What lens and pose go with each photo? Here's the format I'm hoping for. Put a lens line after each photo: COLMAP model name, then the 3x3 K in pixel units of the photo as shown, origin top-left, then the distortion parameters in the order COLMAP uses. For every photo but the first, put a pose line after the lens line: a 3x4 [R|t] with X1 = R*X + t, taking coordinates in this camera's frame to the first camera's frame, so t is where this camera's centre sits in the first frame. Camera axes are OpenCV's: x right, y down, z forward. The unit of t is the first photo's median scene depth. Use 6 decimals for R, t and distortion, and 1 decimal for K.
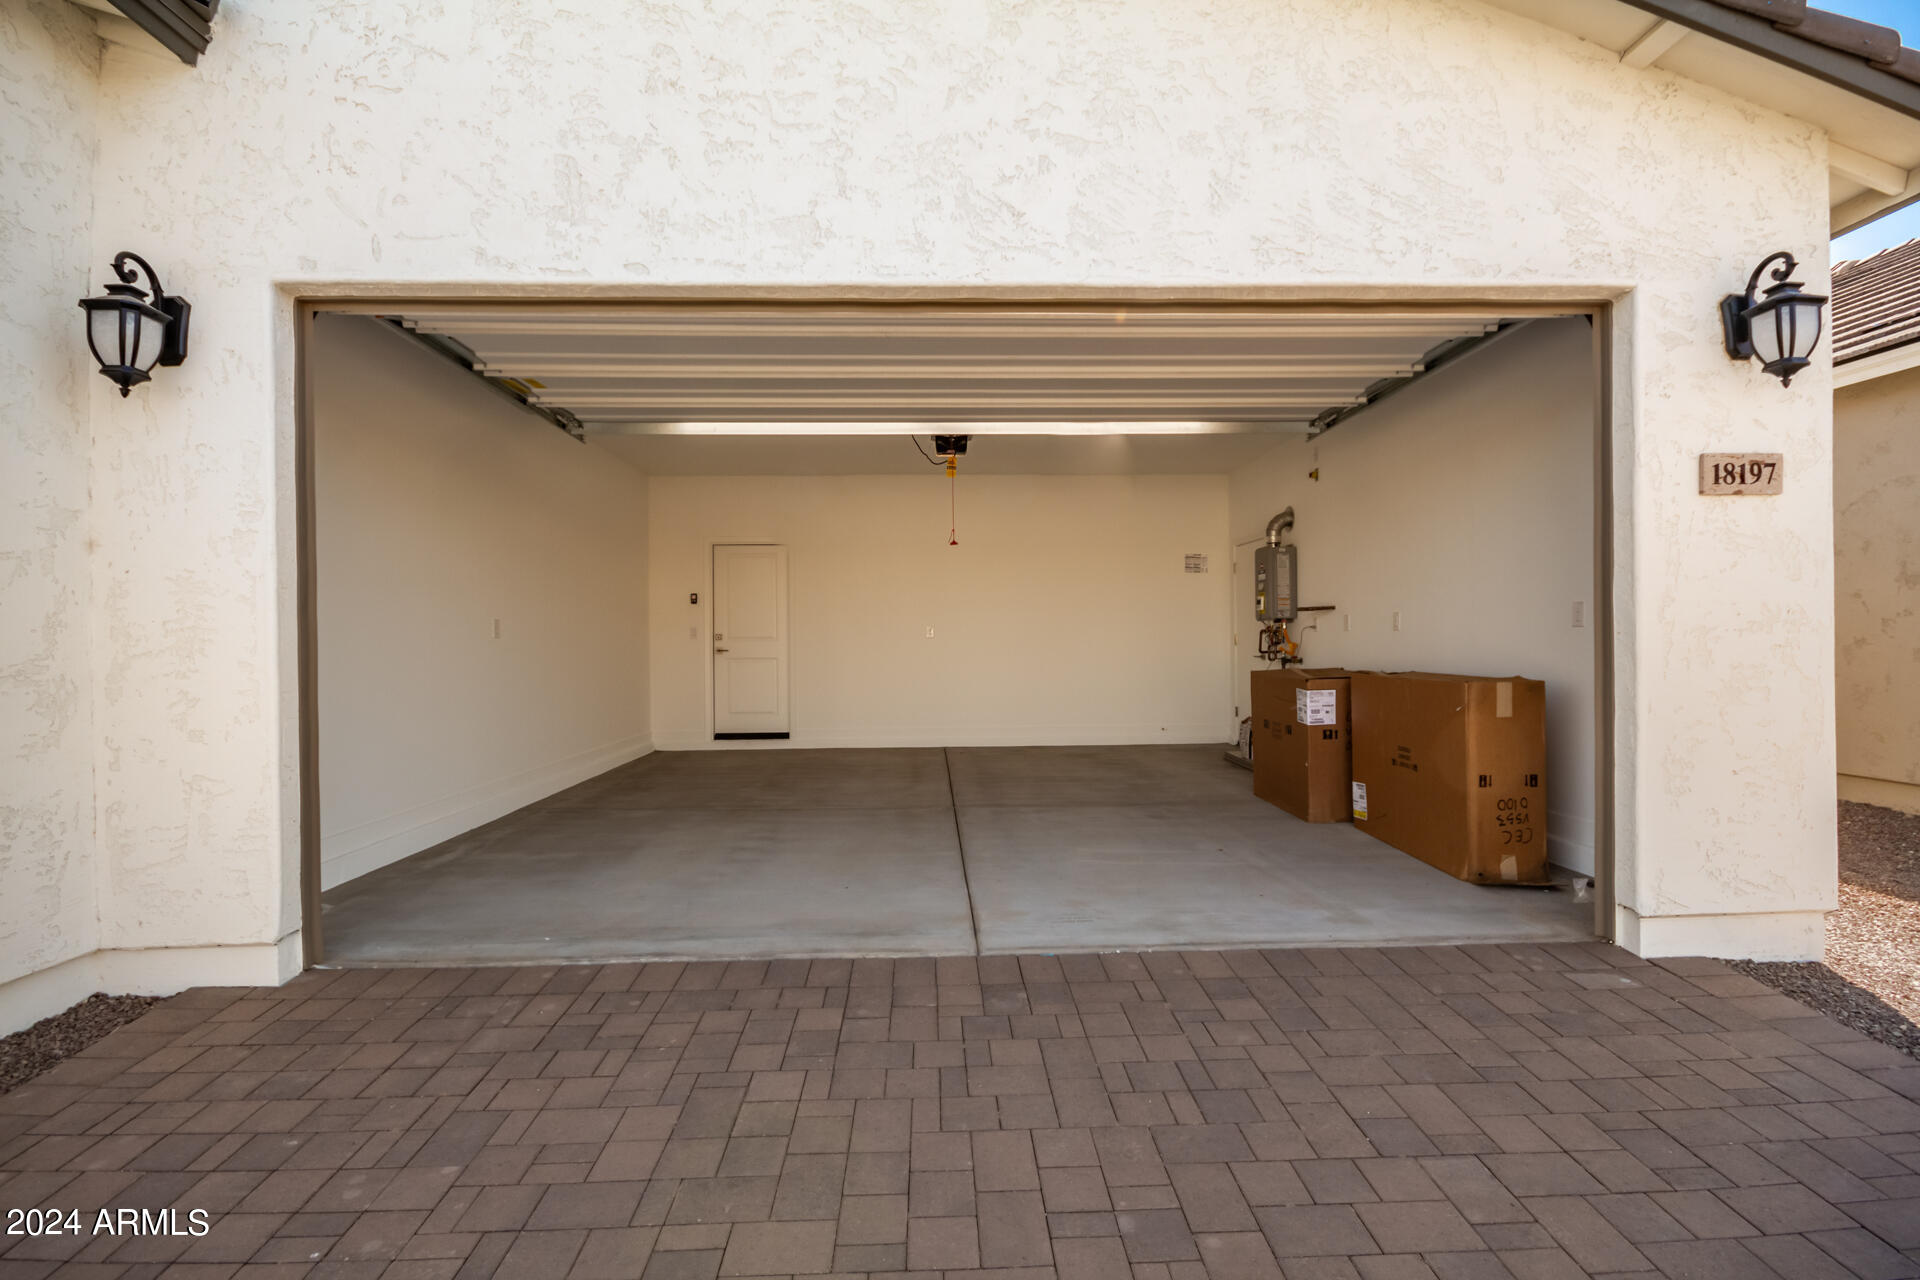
lens RADIAL K [[879.1, 0, 970.3], [0, 879.1, 639.8], [0, 0, 1]] dist [0.002638, -0.000275]
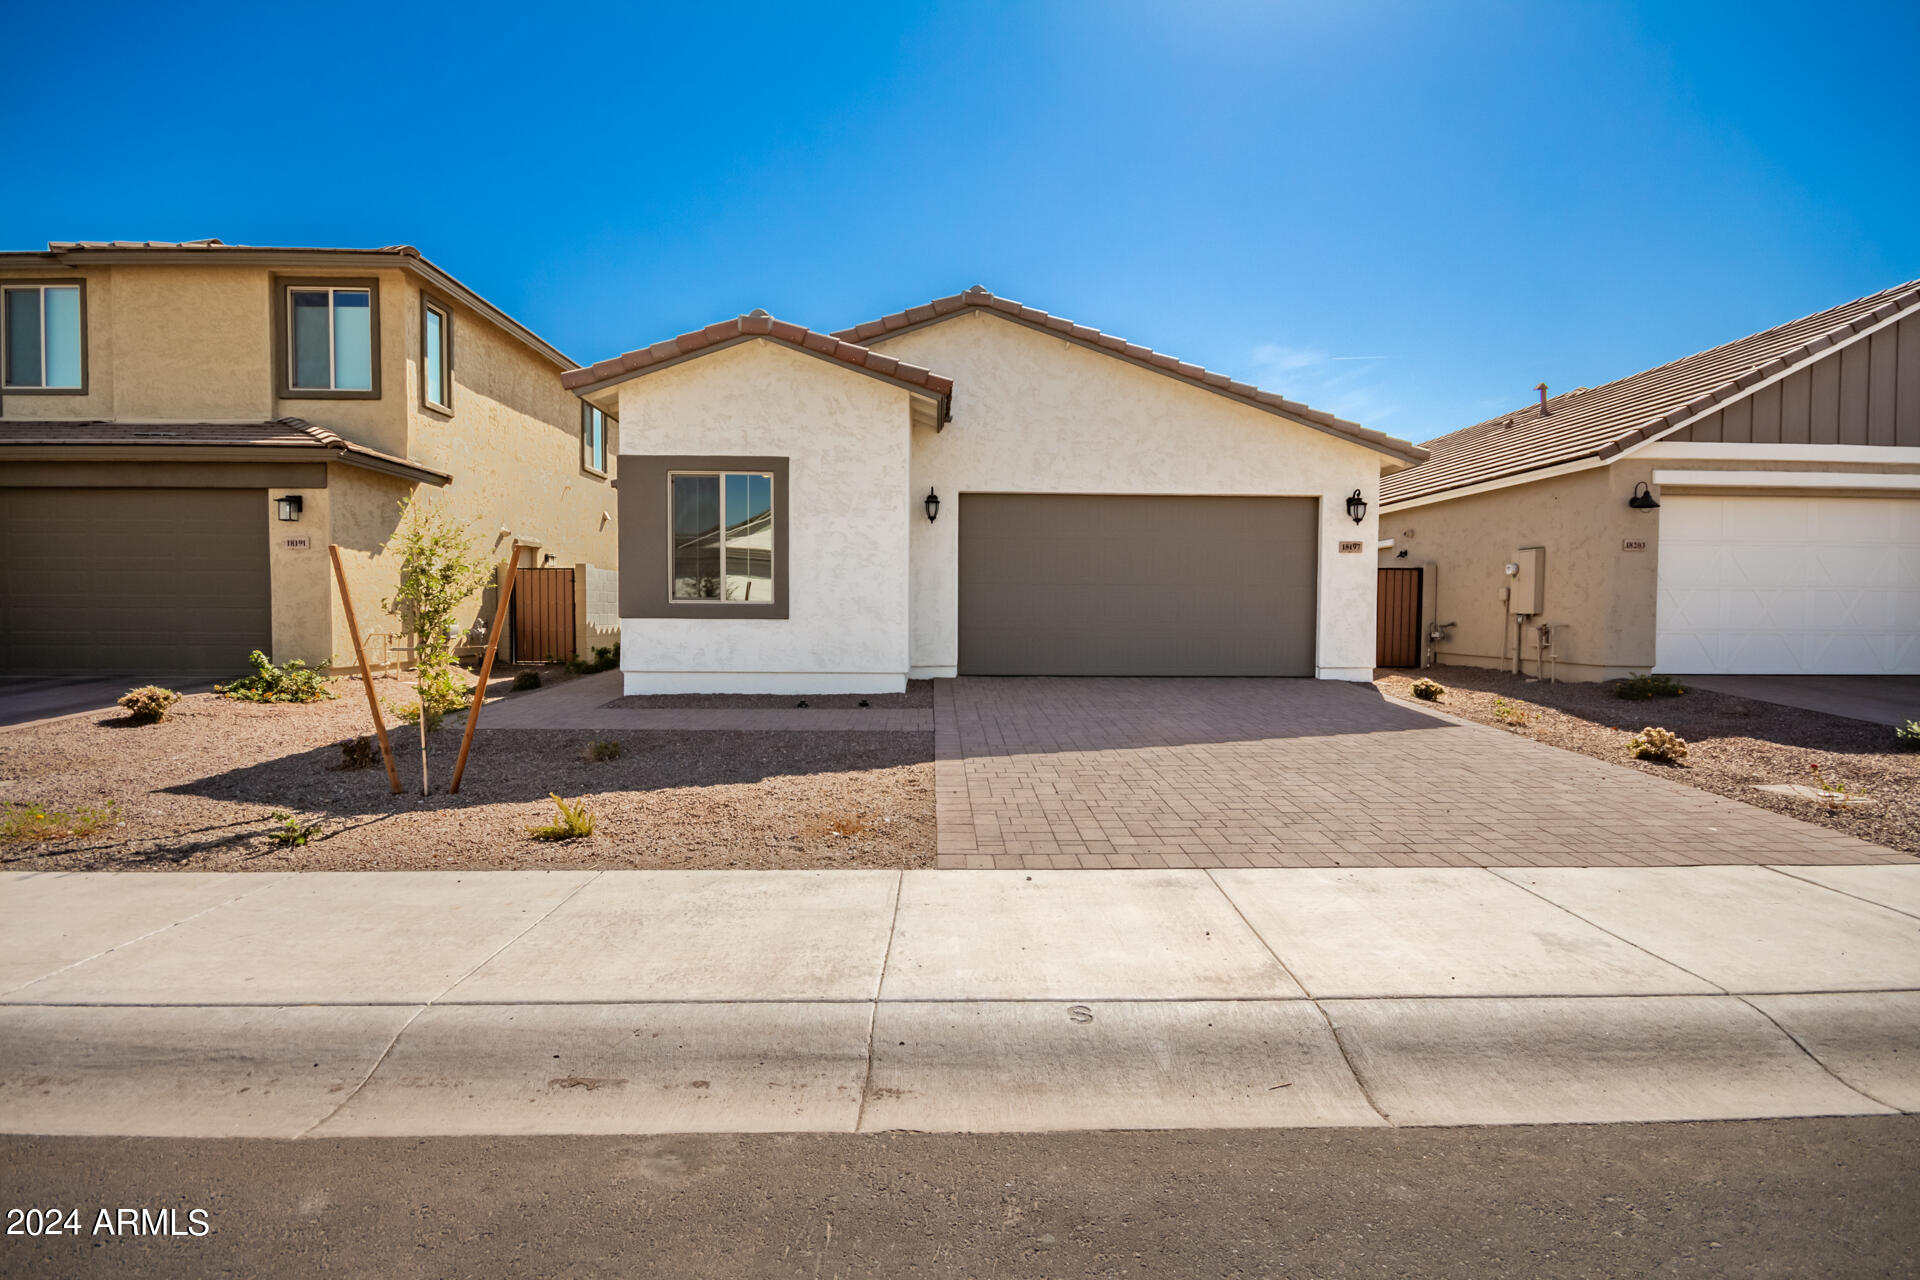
lens RADIAL K [[879.1, 0, 960.1], [0, 879.1, 640.8], [0, 0, 1]] dist [0.002638, -0.000275]
pose [[0.999875, 0.015478, 0.003261, -0.771930], [-0.015567, 0.999451, 0.029261, 0.123061], [-0.002806, -0.029308, 0.999566, -2.733750]]
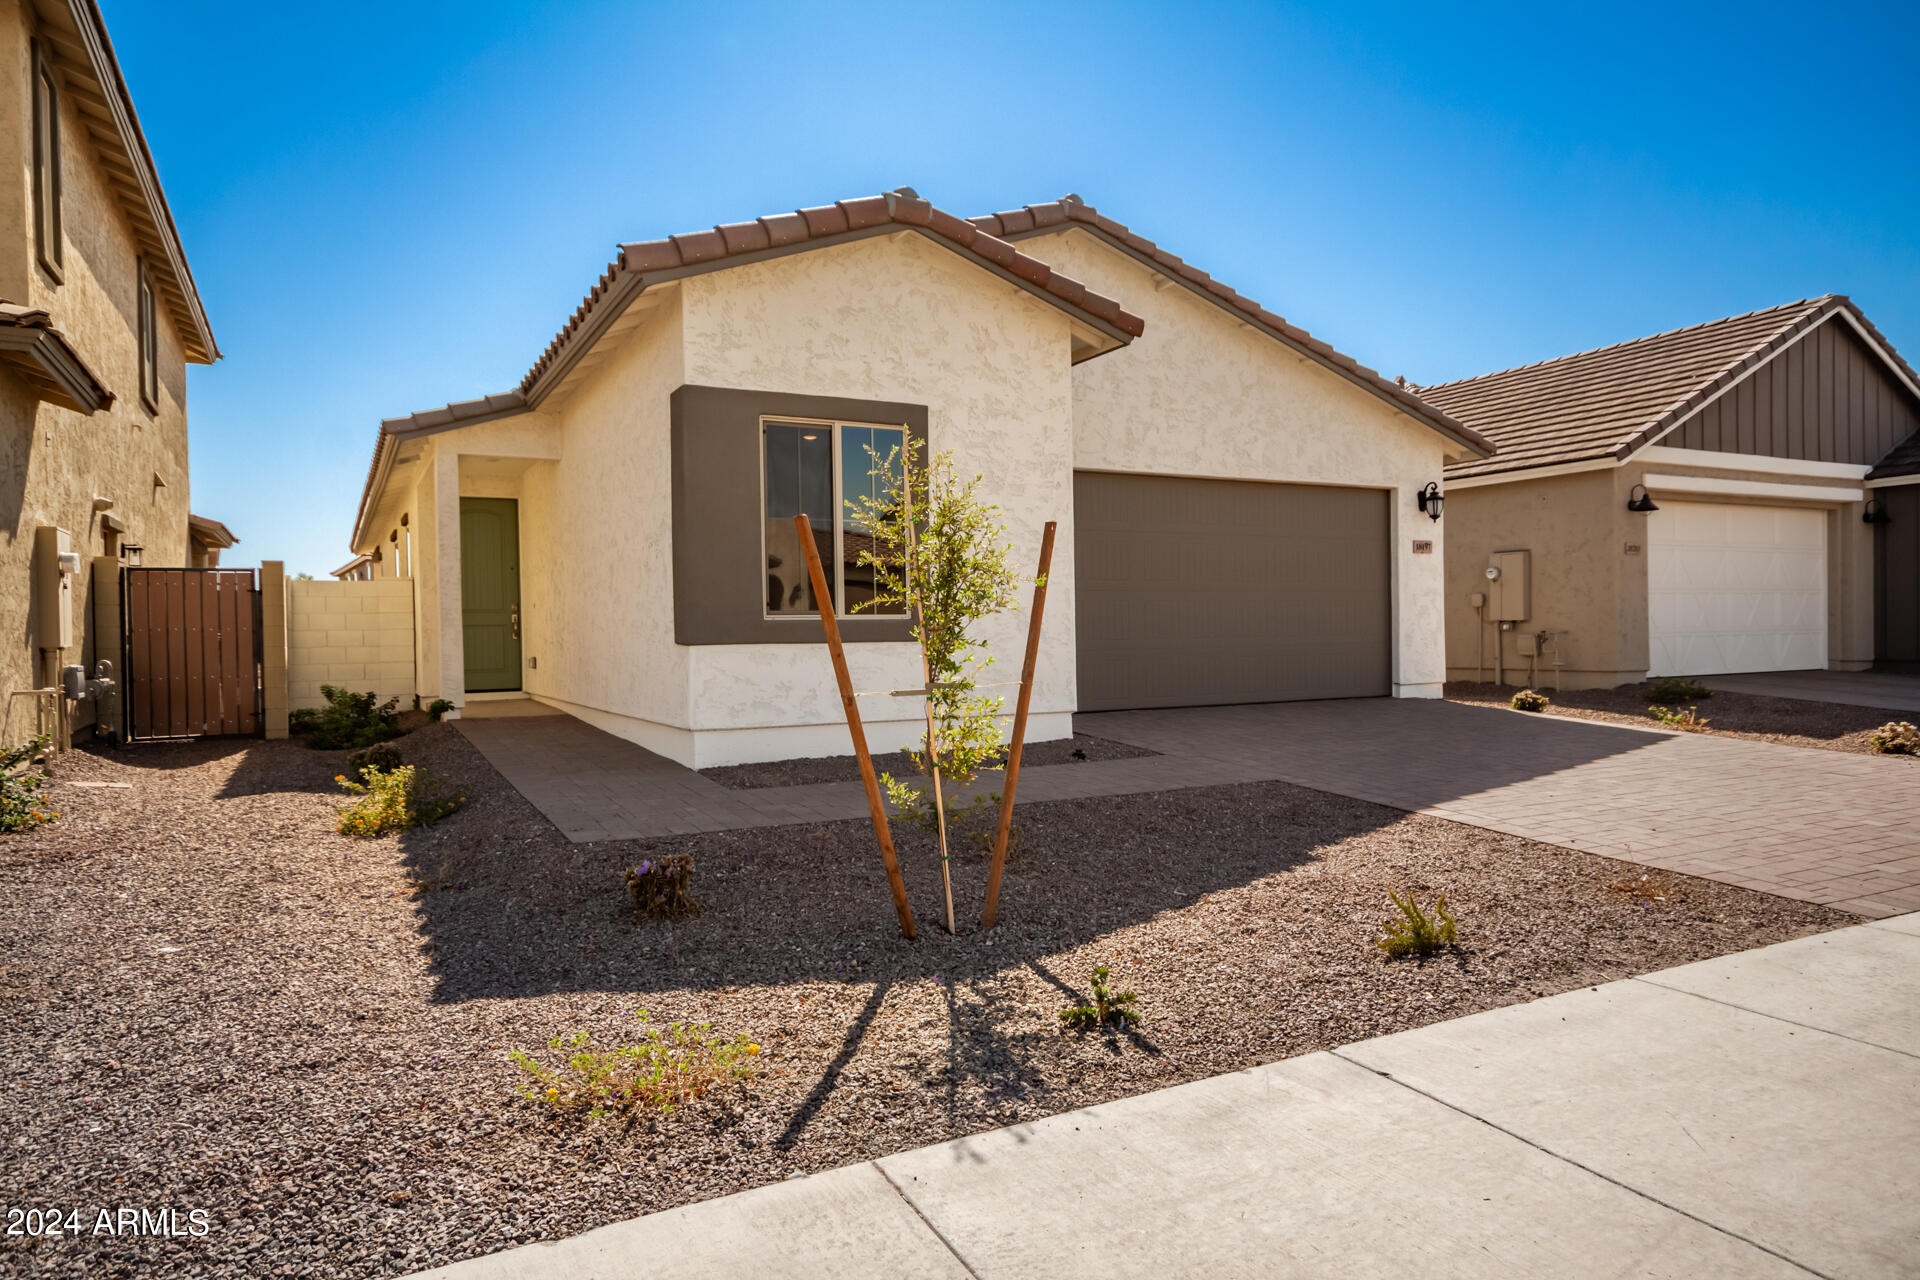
lens RADIAL K [[1177.7, 0, 975.3], [0, 1177.7, 642.4], [0, 0, 1]] dist [0.020926, -0.000812]
pose [[0.895000, -0.007853, 0.445997, -2.610504], [0.008715, 0.999962, 0.000118, 0.151953], [-0.445981, 0.003781, 0.895034, -2.214277]]
